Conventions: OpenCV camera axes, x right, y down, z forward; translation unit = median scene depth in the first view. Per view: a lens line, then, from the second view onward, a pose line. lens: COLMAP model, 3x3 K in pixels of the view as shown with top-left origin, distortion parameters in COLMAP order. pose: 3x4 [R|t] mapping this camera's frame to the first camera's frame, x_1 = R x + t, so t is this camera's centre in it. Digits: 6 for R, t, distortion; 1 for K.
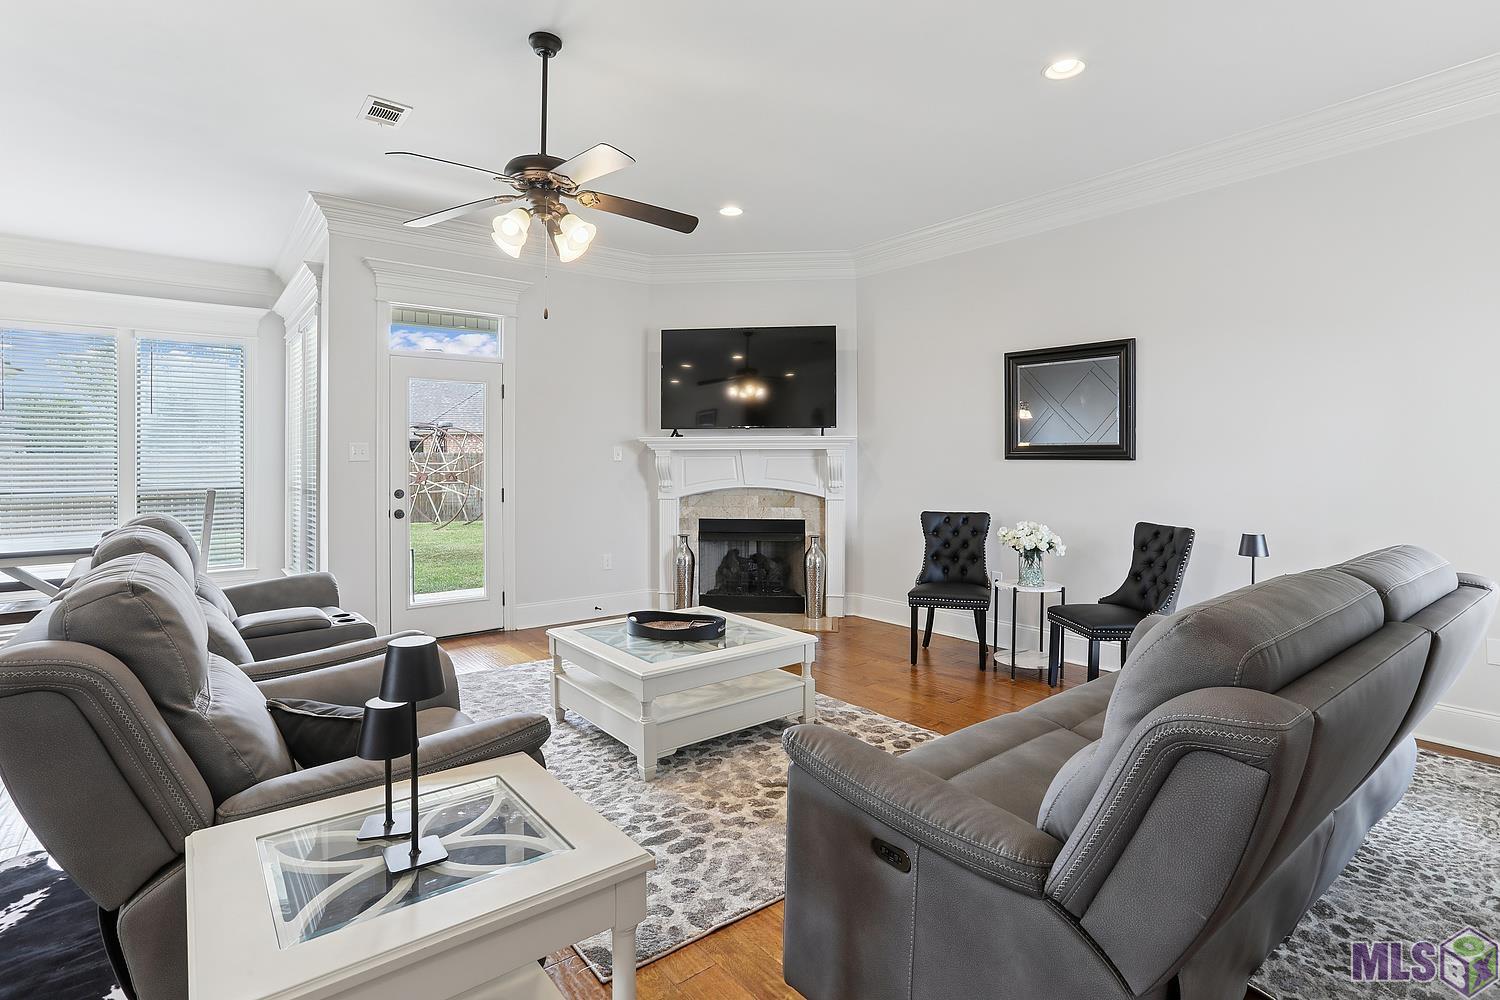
lens RADIAL K [[718.5, 0, 765.8], [0, 718.5, 471.6], [0, 0, 1]] dist [-0.037186, 0.000514]
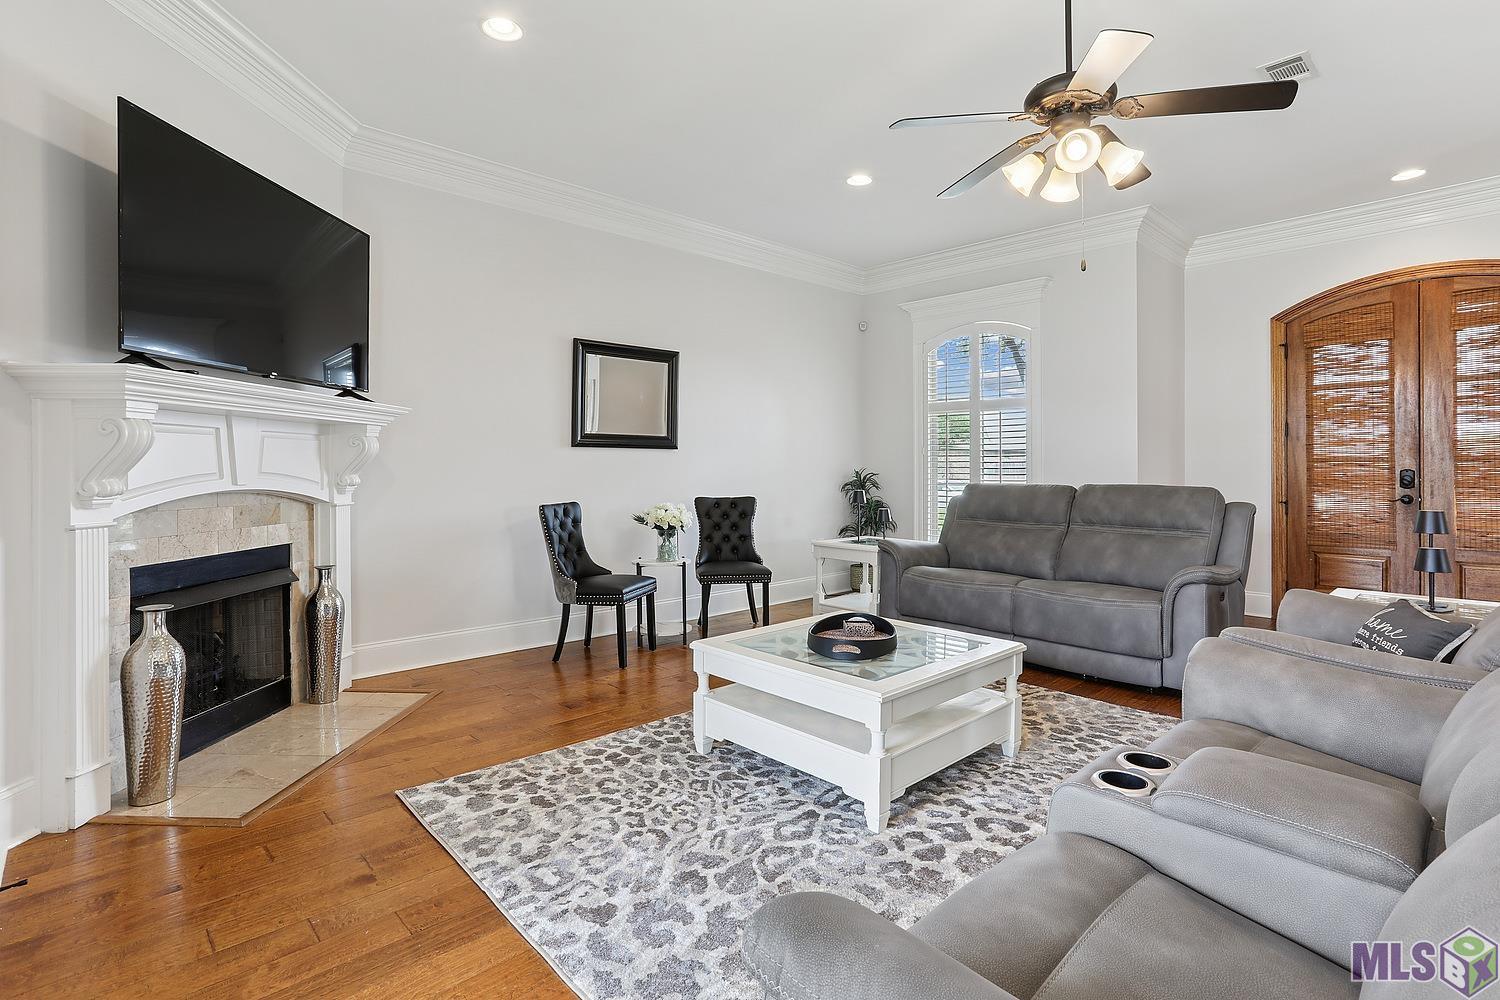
lens RADIAL K [[718.5, 0, 765.8], [0, 718.5, 471.6], [0, 0, 1]] dist [-0.037186, 0.000514]
pose [[-0.036331, -0.013882, 0.999243, -0.650840], [0.008605, 0.999862, 0.014203, 0.005162], [-0.999303, 0.009115, -0.036207, 0.777095]]
